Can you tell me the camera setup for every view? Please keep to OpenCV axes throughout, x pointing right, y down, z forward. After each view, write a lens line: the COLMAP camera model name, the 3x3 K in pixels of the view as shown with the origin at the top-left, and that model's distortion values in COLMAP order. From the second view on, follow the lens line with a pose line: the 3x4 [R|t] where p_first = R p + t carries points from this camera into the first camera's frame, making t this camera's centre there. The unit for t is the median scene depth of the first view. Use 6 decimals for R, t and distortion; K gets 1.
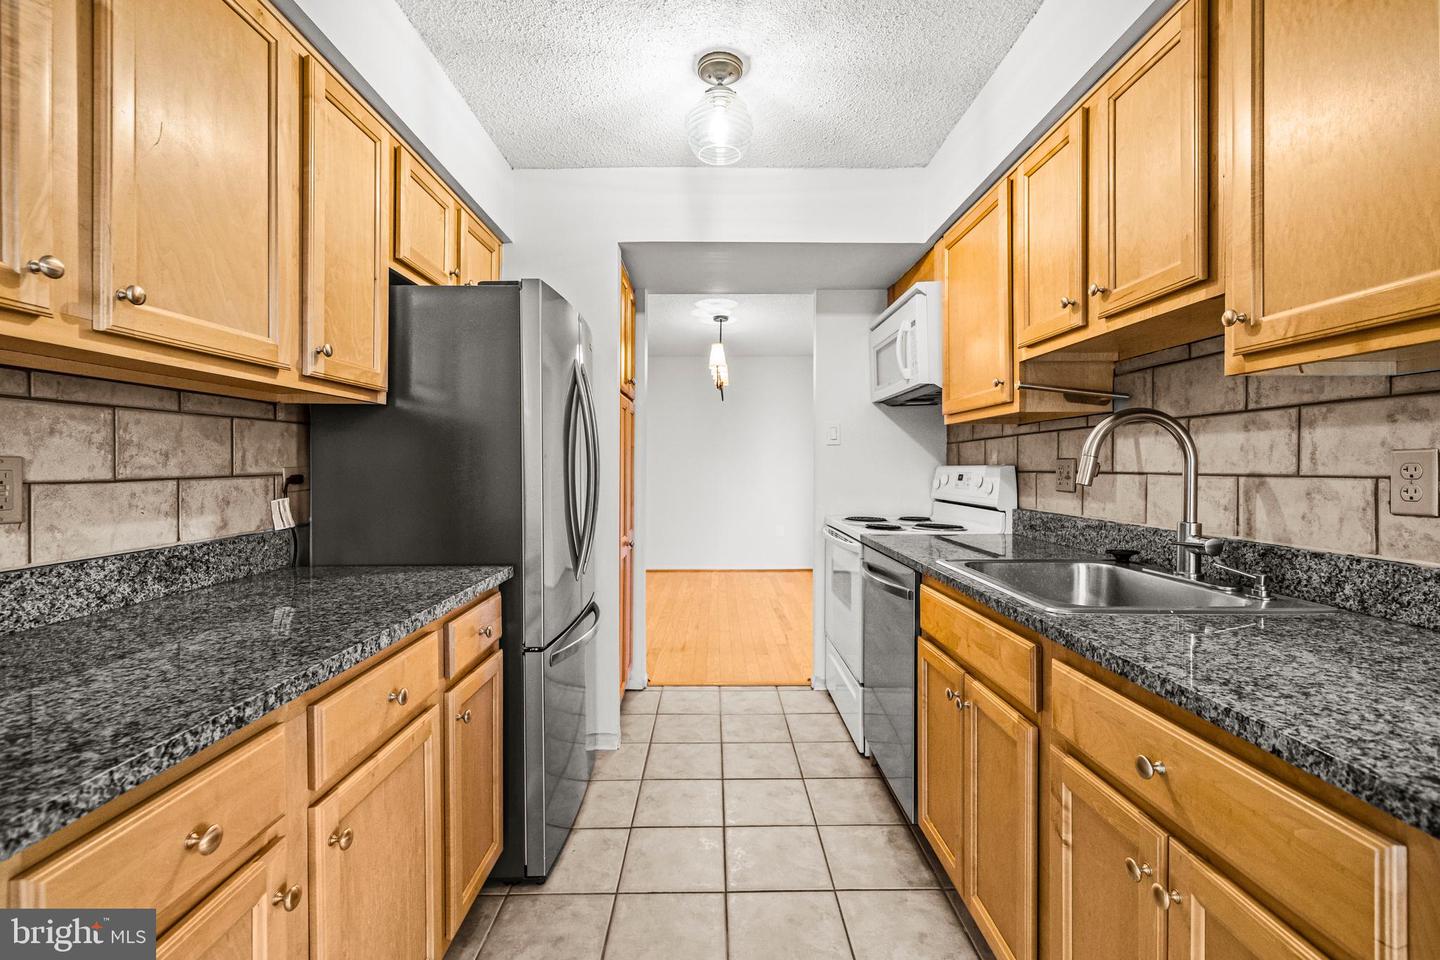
lens RADIAL K [[614.5, 0, 724.0], [0, 614.5, 470.6], [0, 0, 1]] dist [-0.001261, -0.000279]
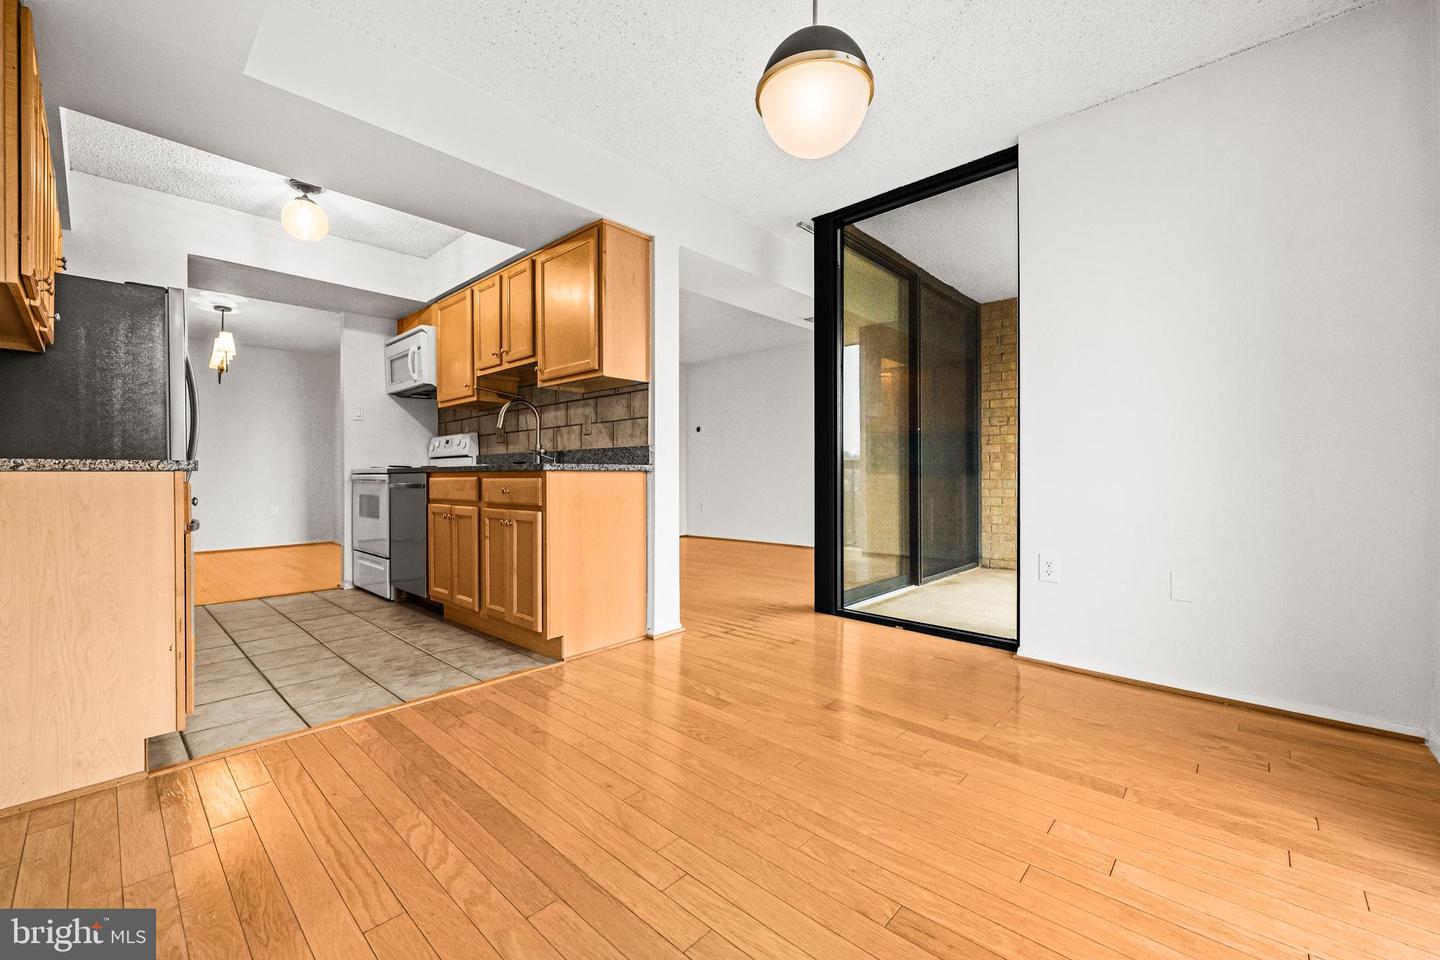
lens RADIAL K [[578.4, 0, 720.0], [0, 578.4, 480.0], [0, 0, 1]] dist [-0.000824, -0.000033]
pose [[0.686719, -0.004742, 0.726908, -0.551950], [0.008568, 0.999962, -0.001571, 0.265731], [-0.726873, 0.007307, 0.686733, -1.369082]]
